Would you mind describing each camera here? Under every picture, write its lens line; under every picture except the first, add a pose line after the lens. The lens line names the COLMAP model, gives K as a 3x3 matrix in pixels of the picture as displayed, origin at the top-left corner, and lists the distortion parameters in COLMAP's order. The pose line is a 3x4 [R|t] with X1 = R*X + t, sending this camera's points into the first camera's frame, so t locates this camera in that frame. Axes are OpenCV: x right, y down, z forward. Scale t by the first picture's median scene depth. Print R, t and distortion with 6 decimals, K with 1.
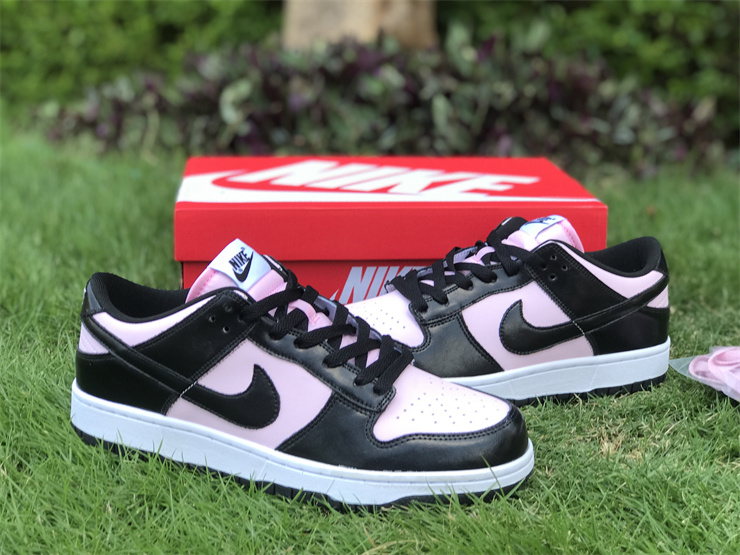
lens RADIAL K [[1226.5, 0, 366.6], [0, 1226.5, 276.4], [0, 0, 1]] dist [-0.000245, 0.000000]
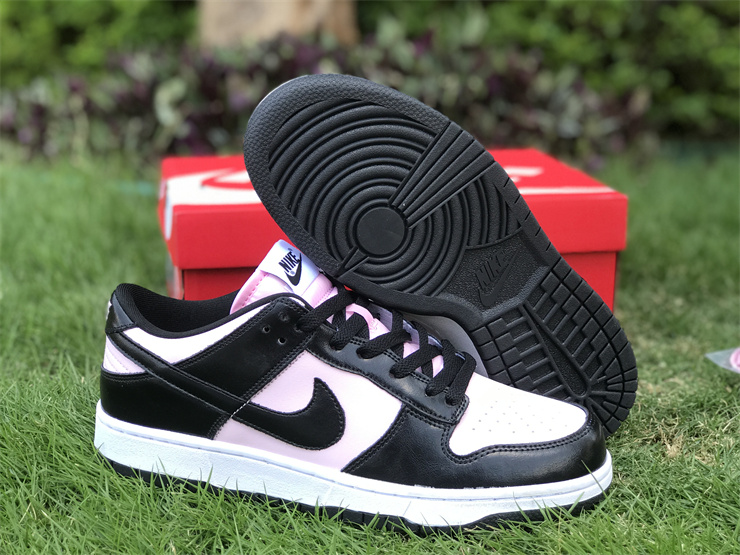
lens RADIAL K [[1226.5, 0, 365.7], [0, 1226.5, 276.2], [0, 0, 1]] dist [-0.000245, 0.000000]
pose [[0.993827, -0.035655, 0.105059, -0.095562], [0.036026, 0.999350, -0.001634, -0.000514], [-0.104933, 0.005409, 0.994465, 0.061246]]
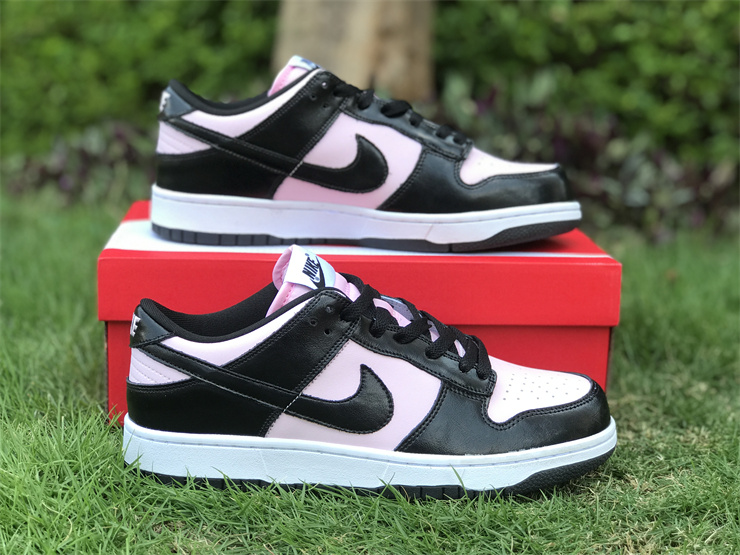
lens RADIAL K [[1226.5, 0, 367.1], [0, 1226.5, 273.5], [0, 0, 1]] dist [-0.000245, 0.000000]
pose [[0.999875, 0.015798, -0.000690, 0.017526], [-0.015809, 0.997691, -0.066049, 0.008492], [-0.000355, 0.066052, 0.997816, 0.150533]]
